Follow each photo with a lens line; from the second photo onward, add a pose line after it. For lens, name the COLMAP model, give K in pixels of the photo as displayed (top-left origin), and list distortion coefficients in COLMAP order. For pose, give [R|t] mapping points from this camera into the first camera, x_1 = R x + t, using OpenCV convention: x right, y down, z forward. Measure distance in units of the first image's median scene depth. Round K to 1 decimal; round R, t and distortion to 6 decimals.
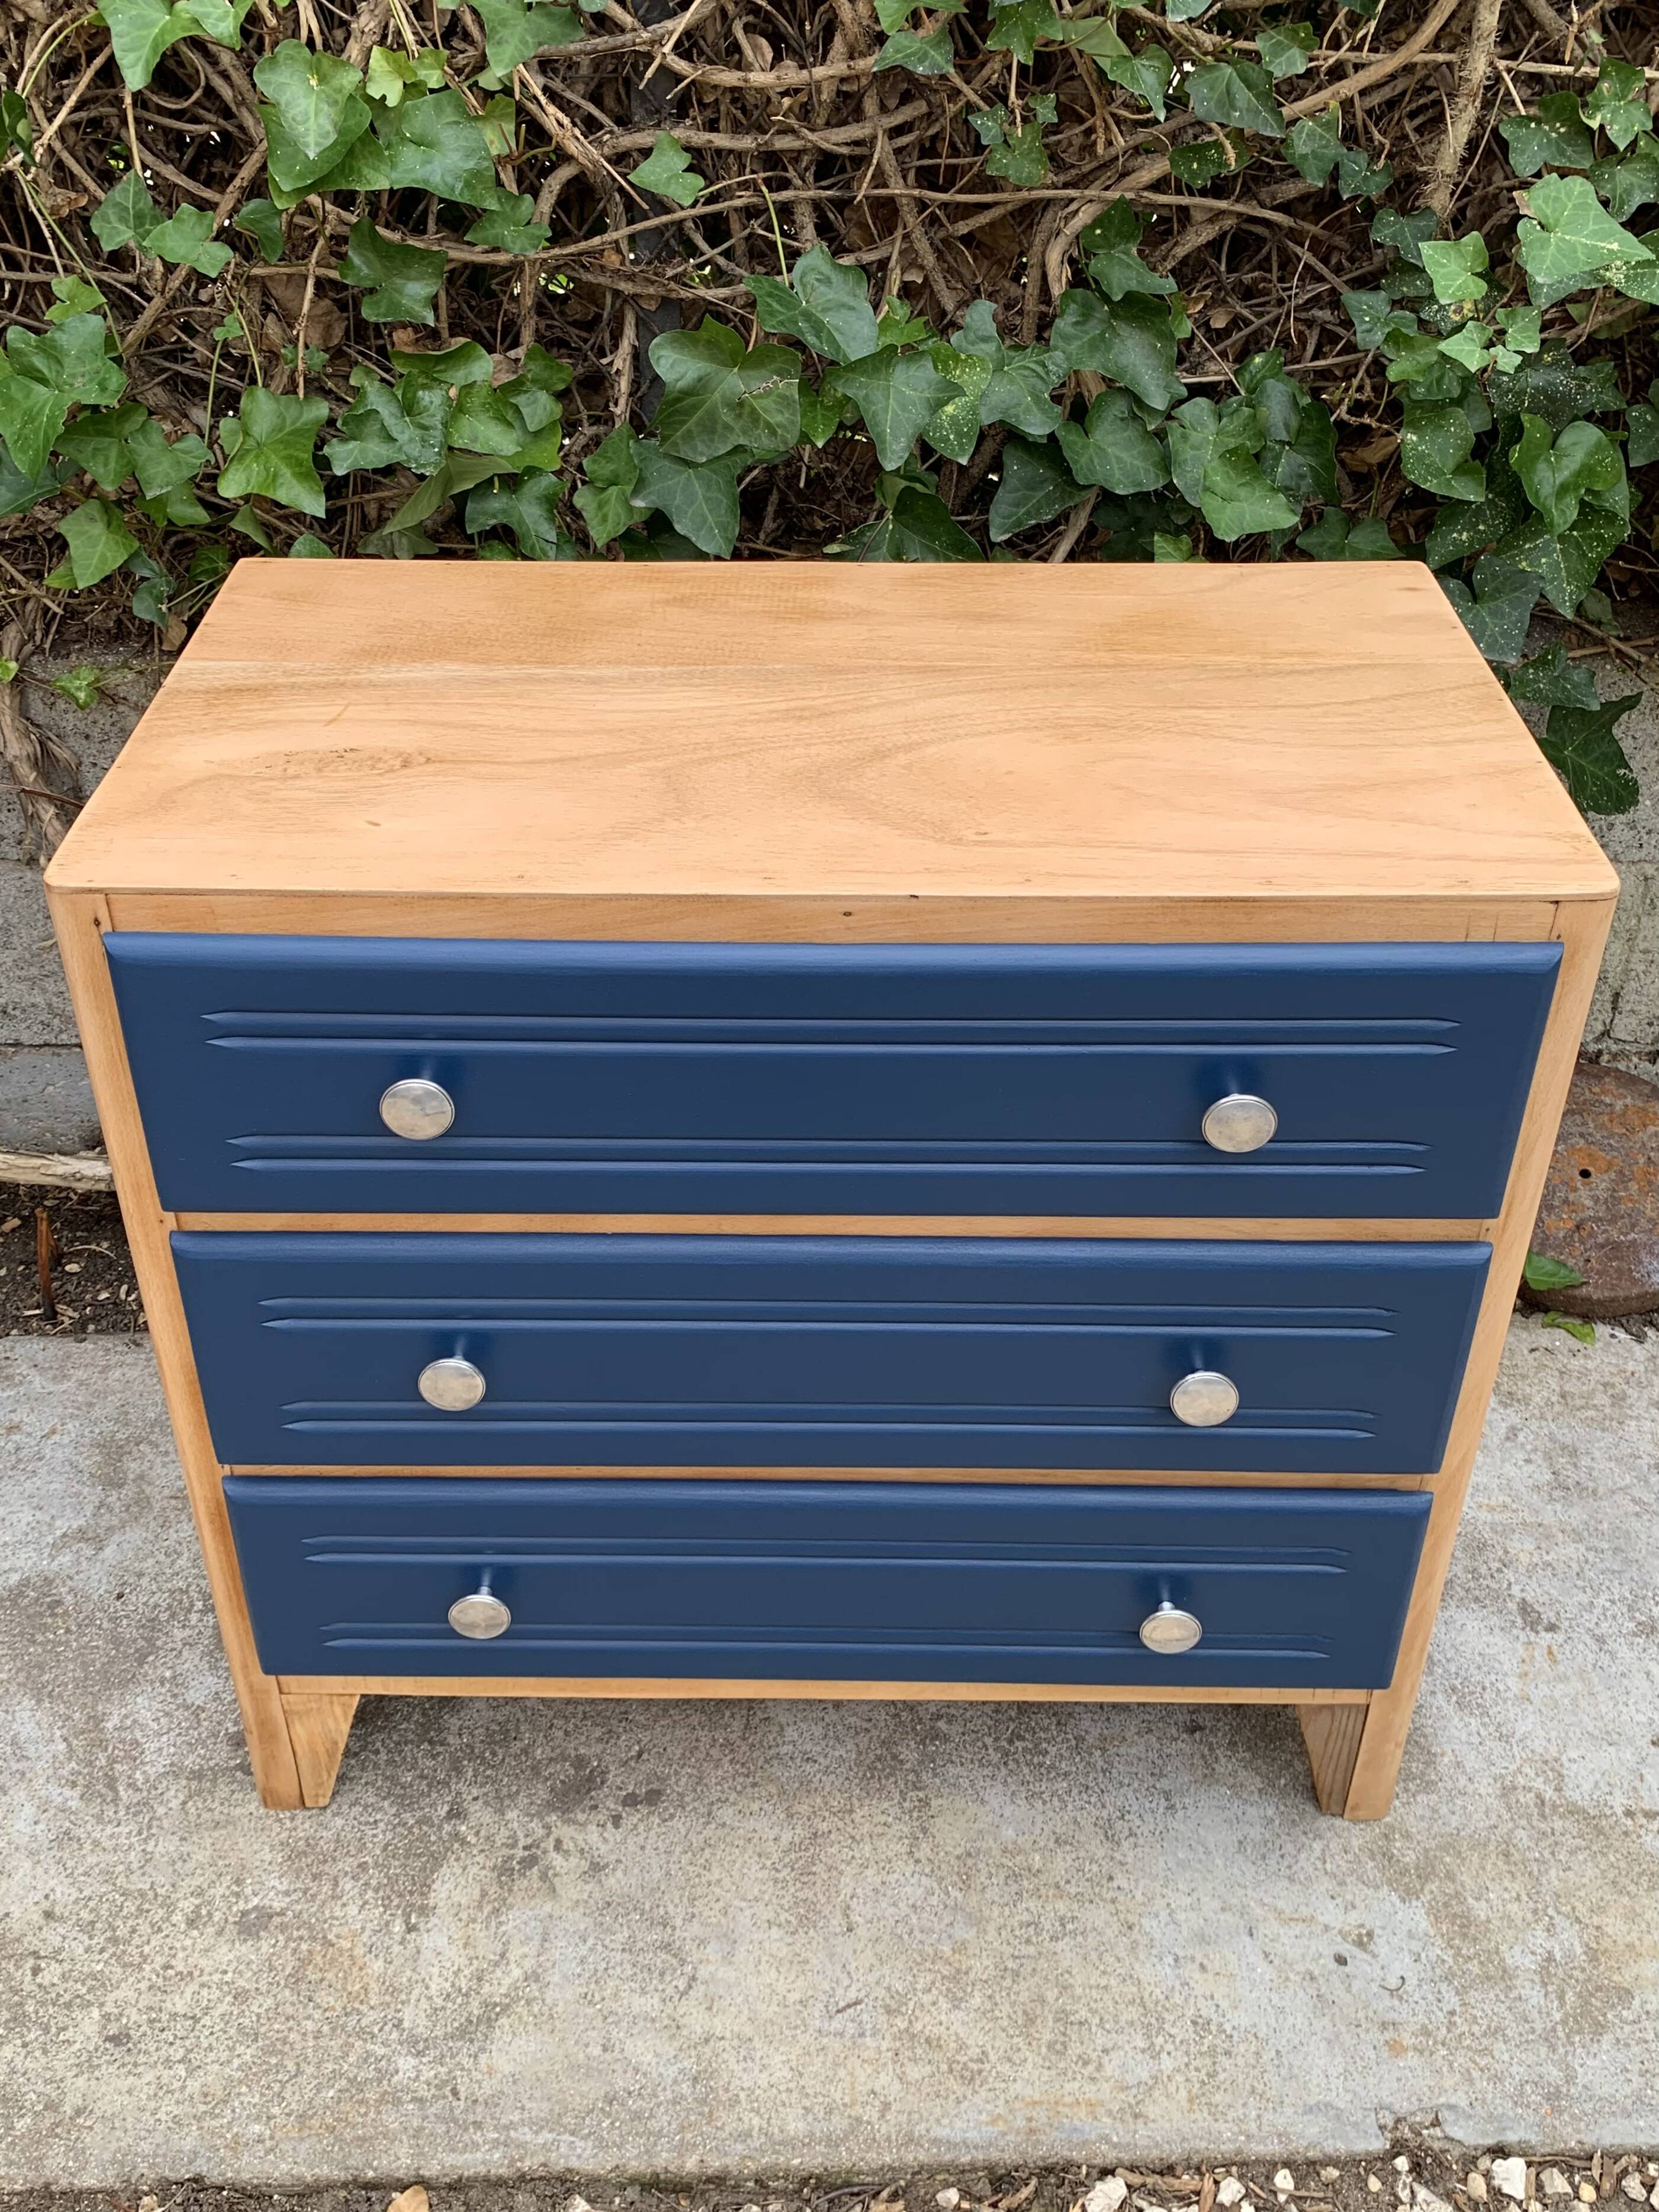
lens RADIAL K [[1961.9, 0, 826.5], [0, 1961.9, 806.8], [0, 0, 1]] dist [0.007768, -0.011673]
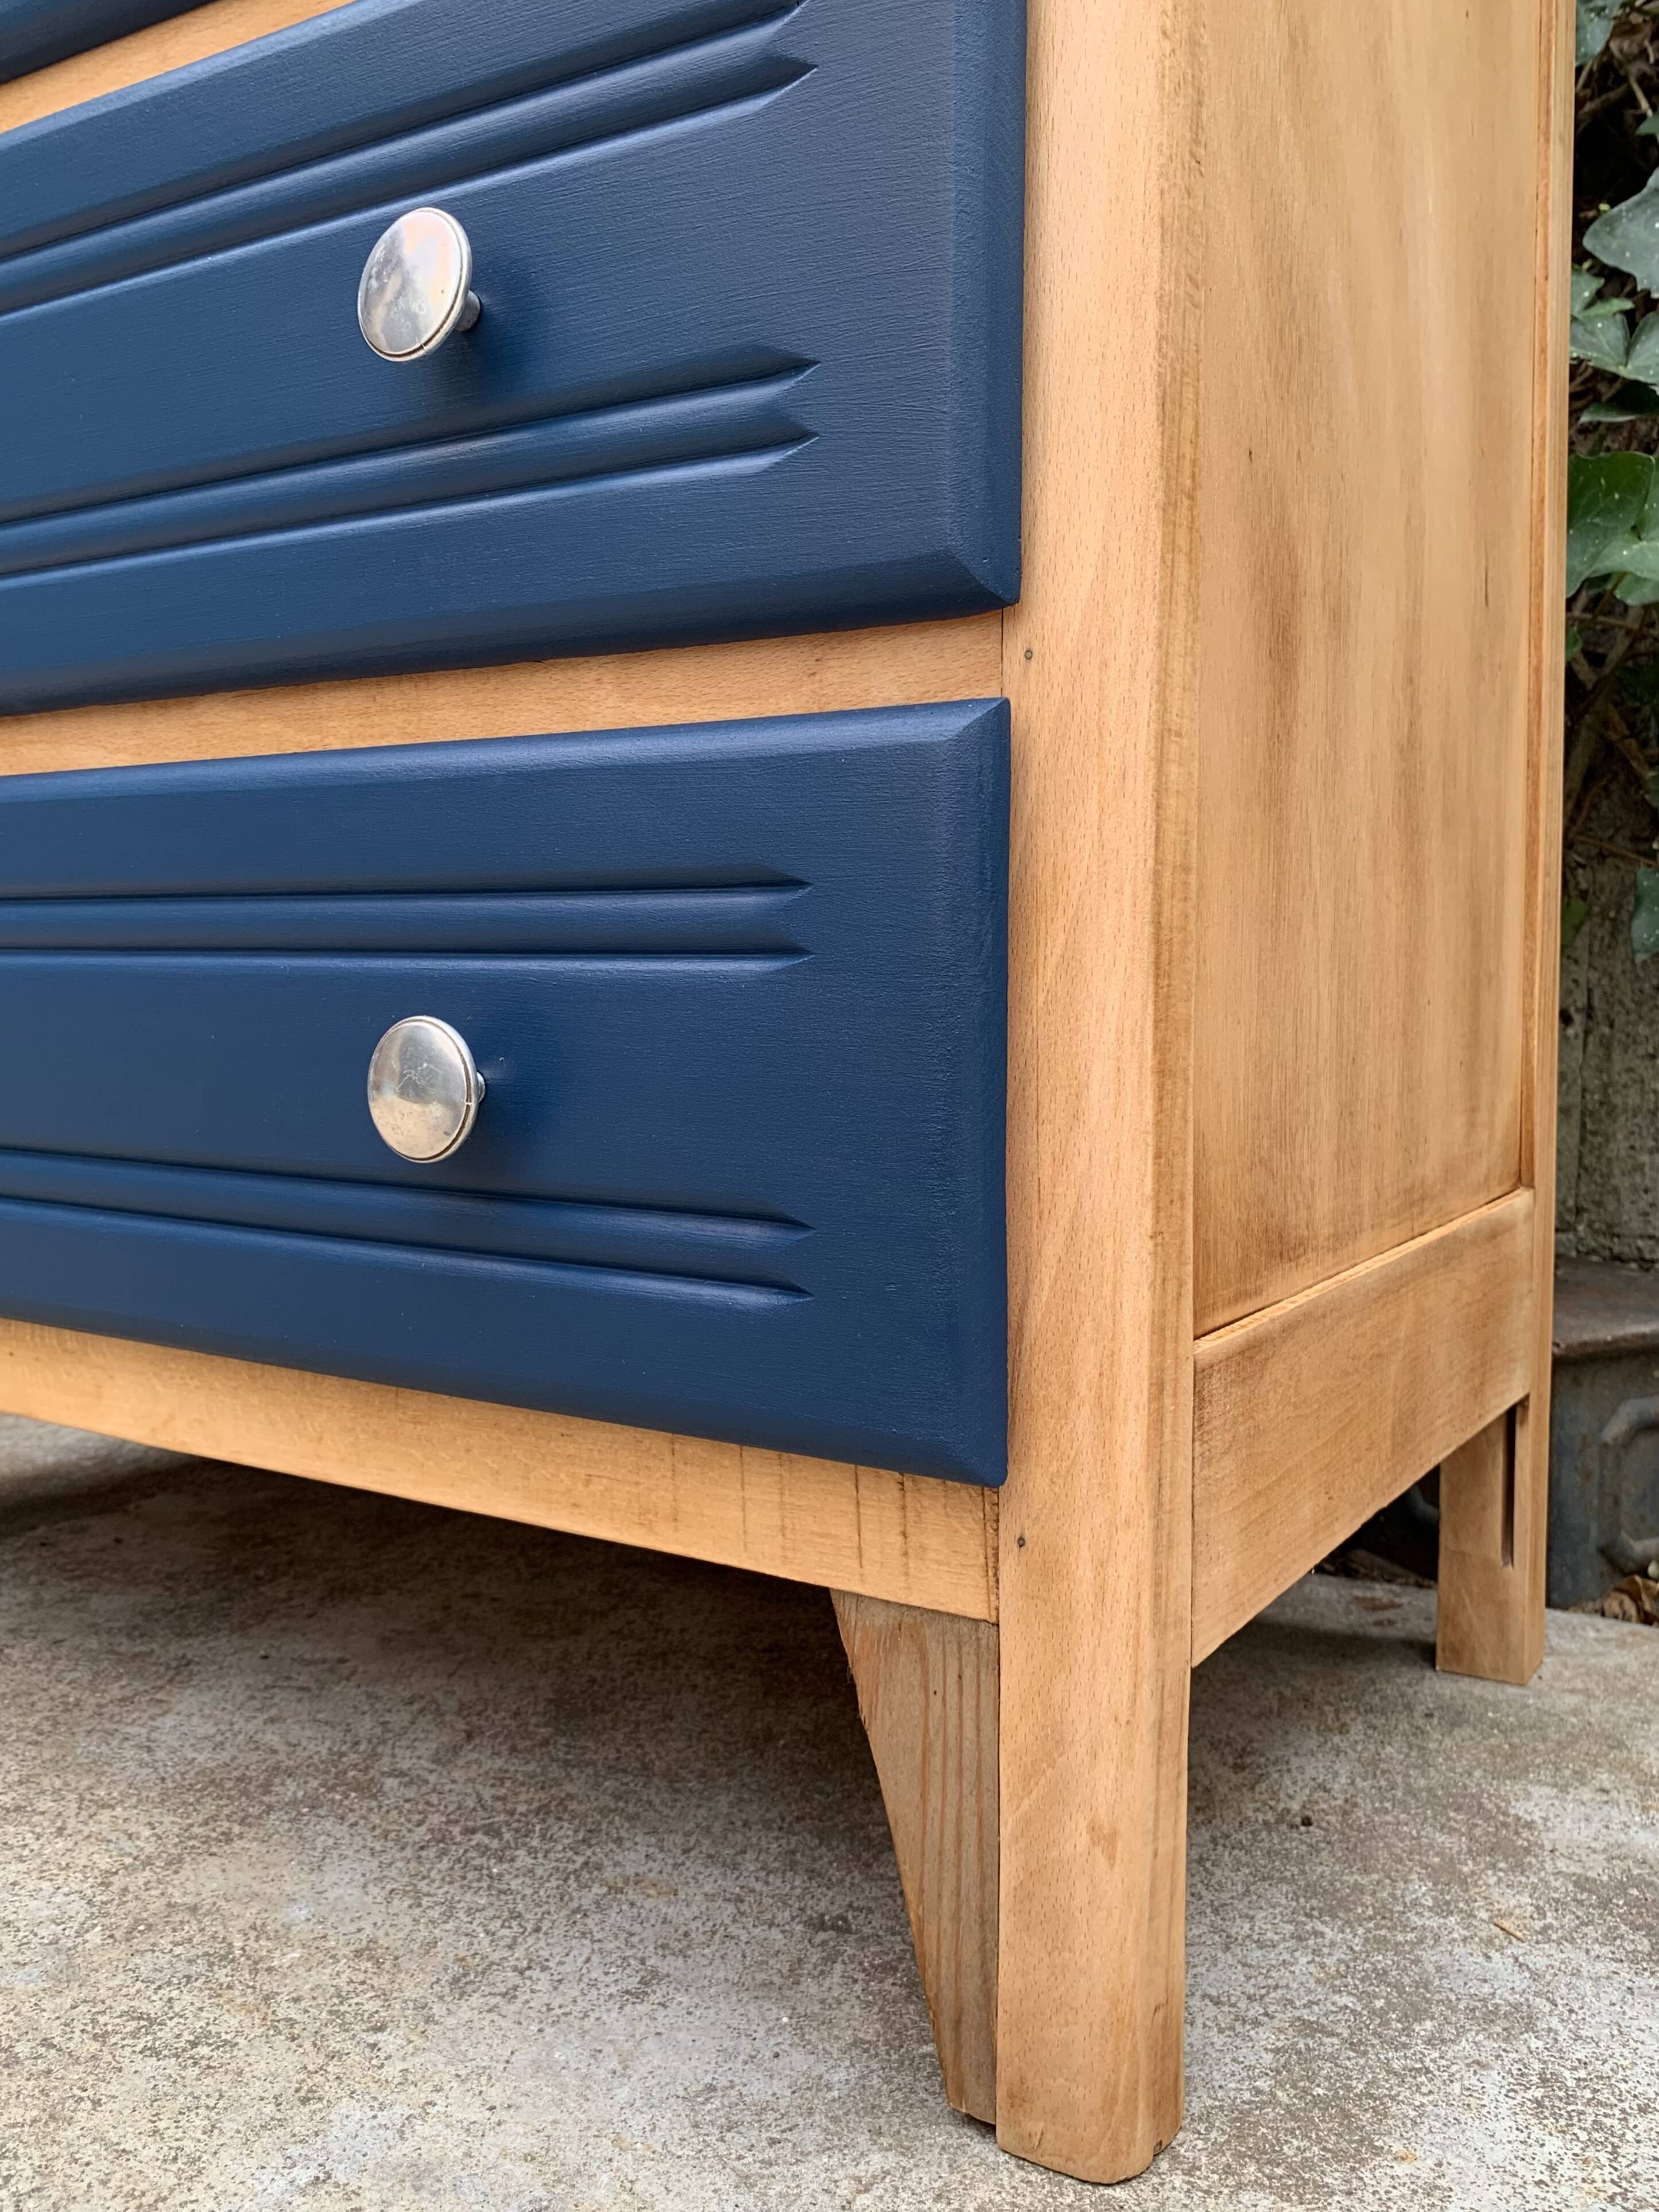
lens RADIAL K [[1943.4, 0, 829.5], [0, 1943.4, 1106.0], [0, 0, 1]] dist [-0.003095, -0.004557]
pose [[0.841229, 0.037907, -0.539348, 0.428240], [-0.273517, 0.890319, -0.364035, 0.499234], [0.466392, 0.453757, 0.759330, 0.662113]]
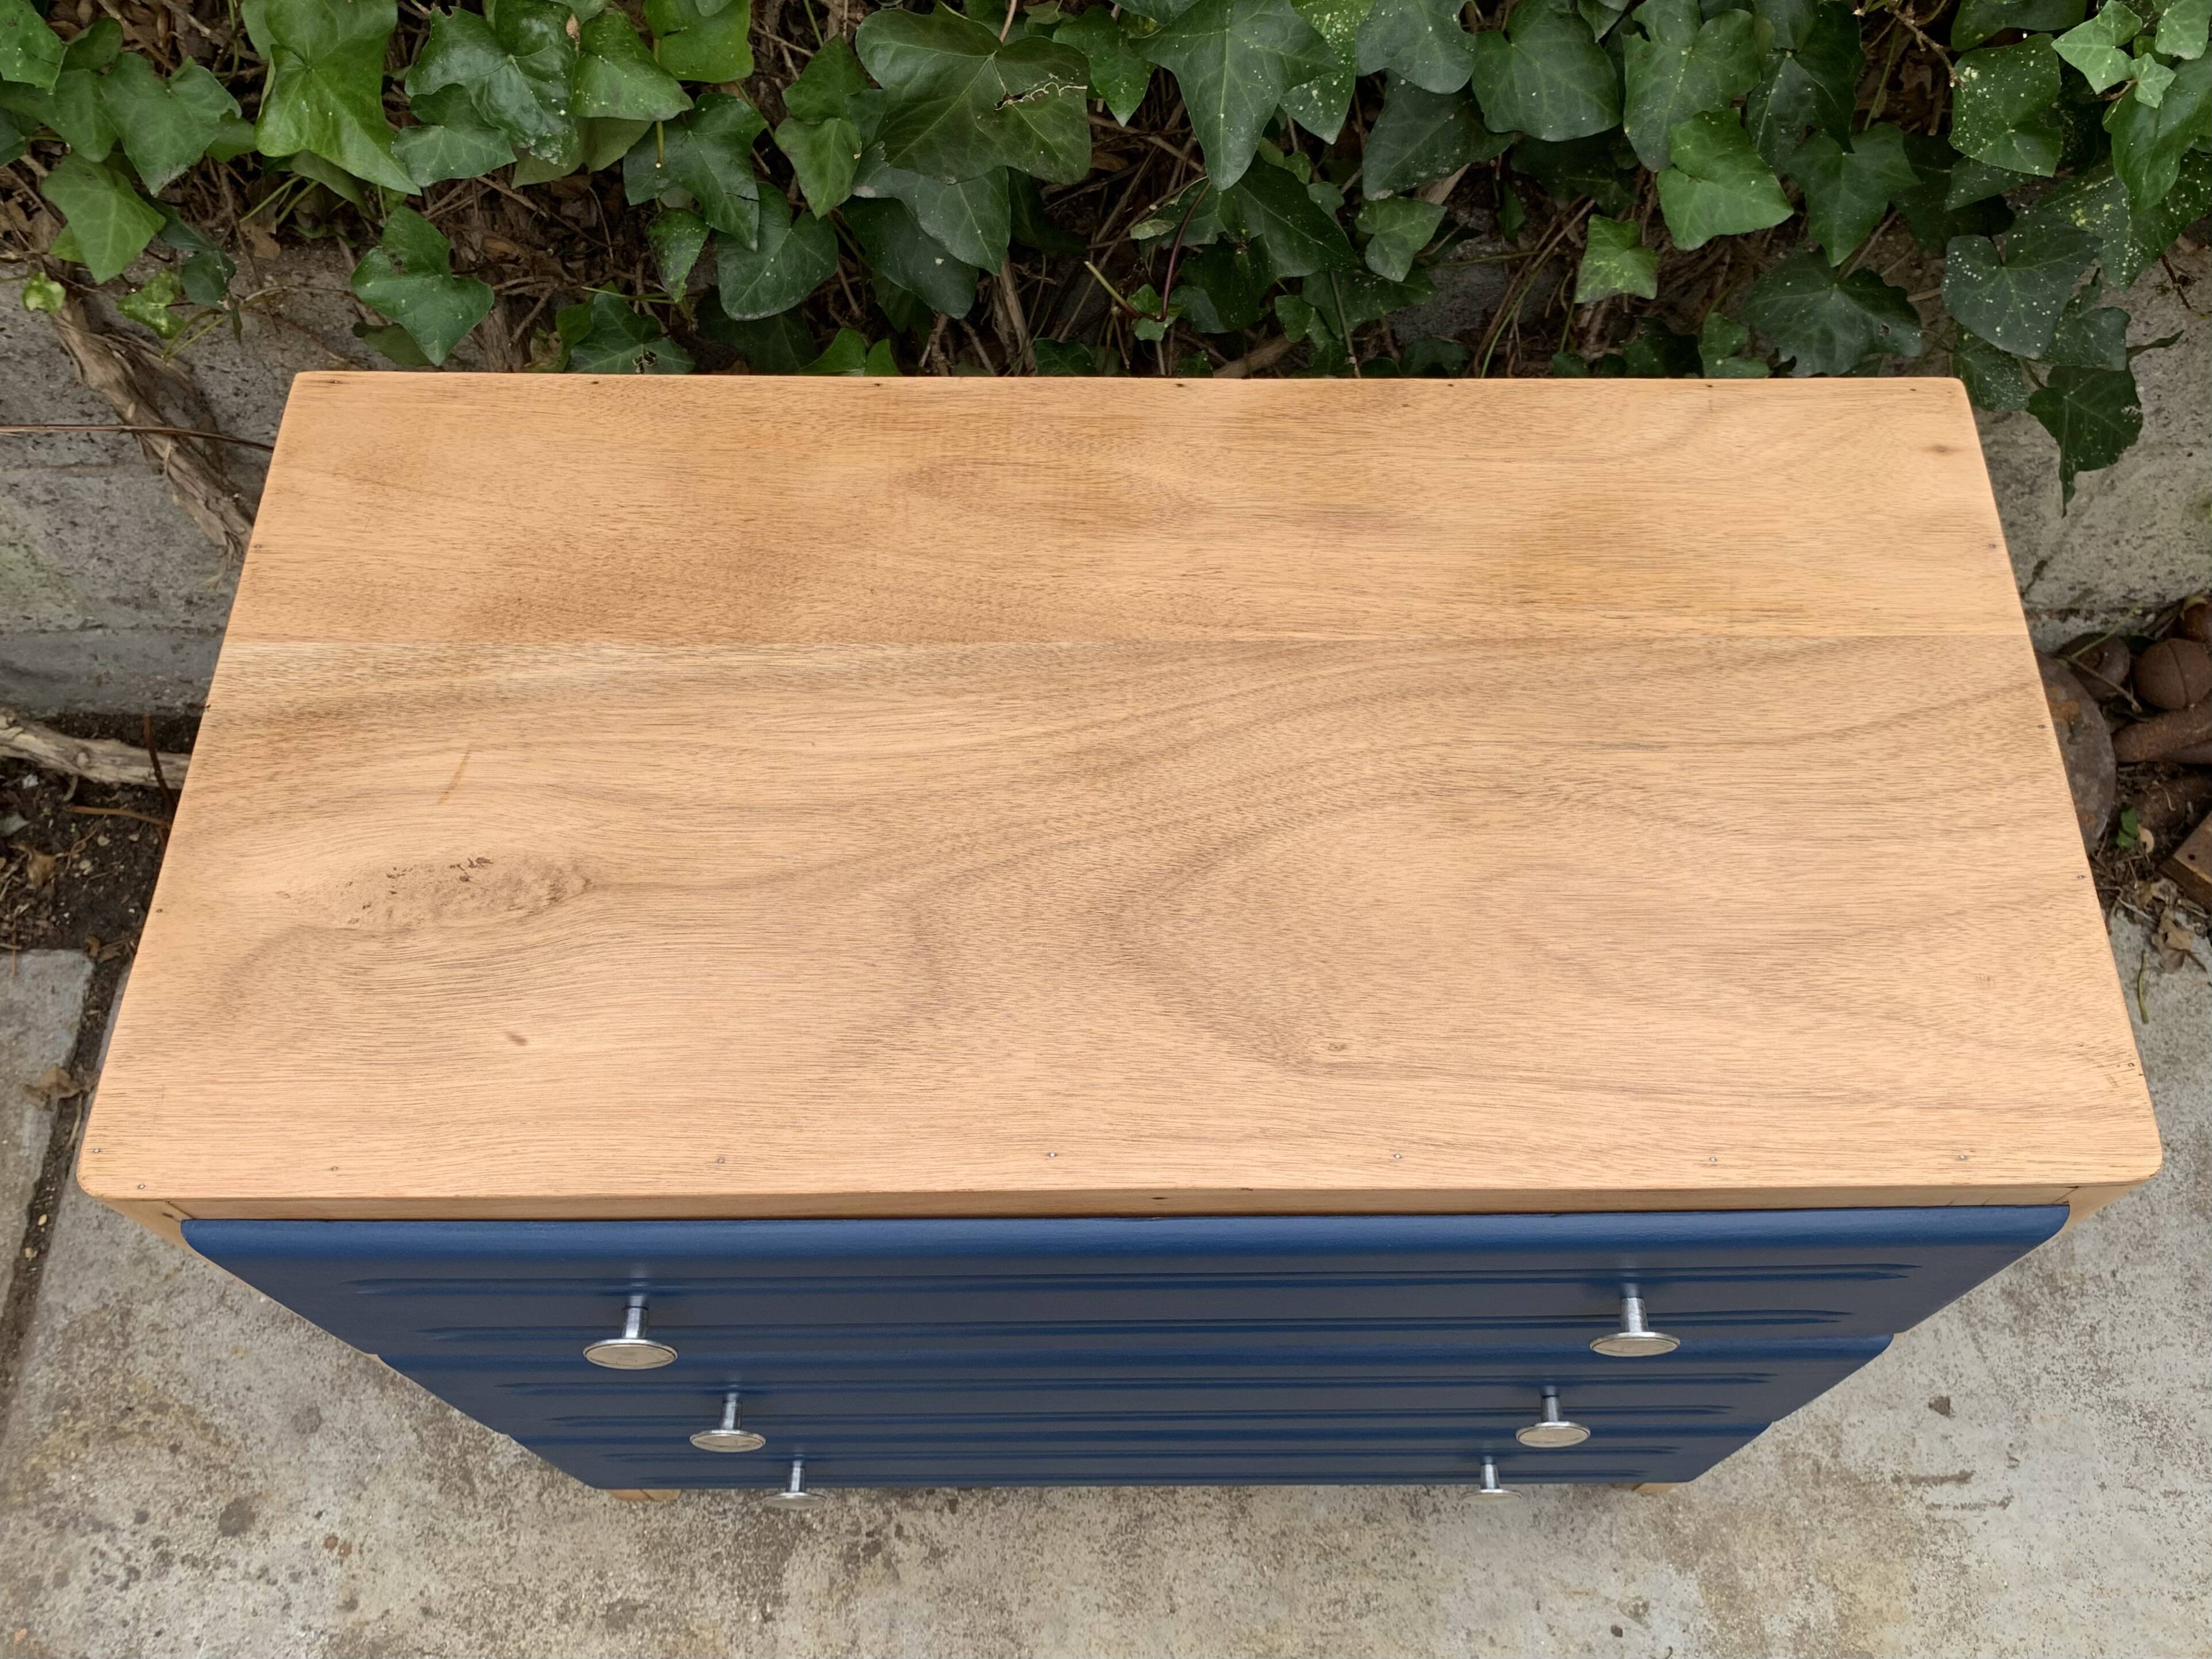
lens RADIAL K [[1852.7, 0, 1216.6], [0, 1852.7, 823.3], [0, 0, 1]] dist [0.006792, -0.004363]
pose [[0.999591, -0.006619, 0.027806, 0.010507], [-0.008635, 0.857431, 0.514527, -0.326882], [-0.027247, -0.514557, 0.857023, 0.335412]]
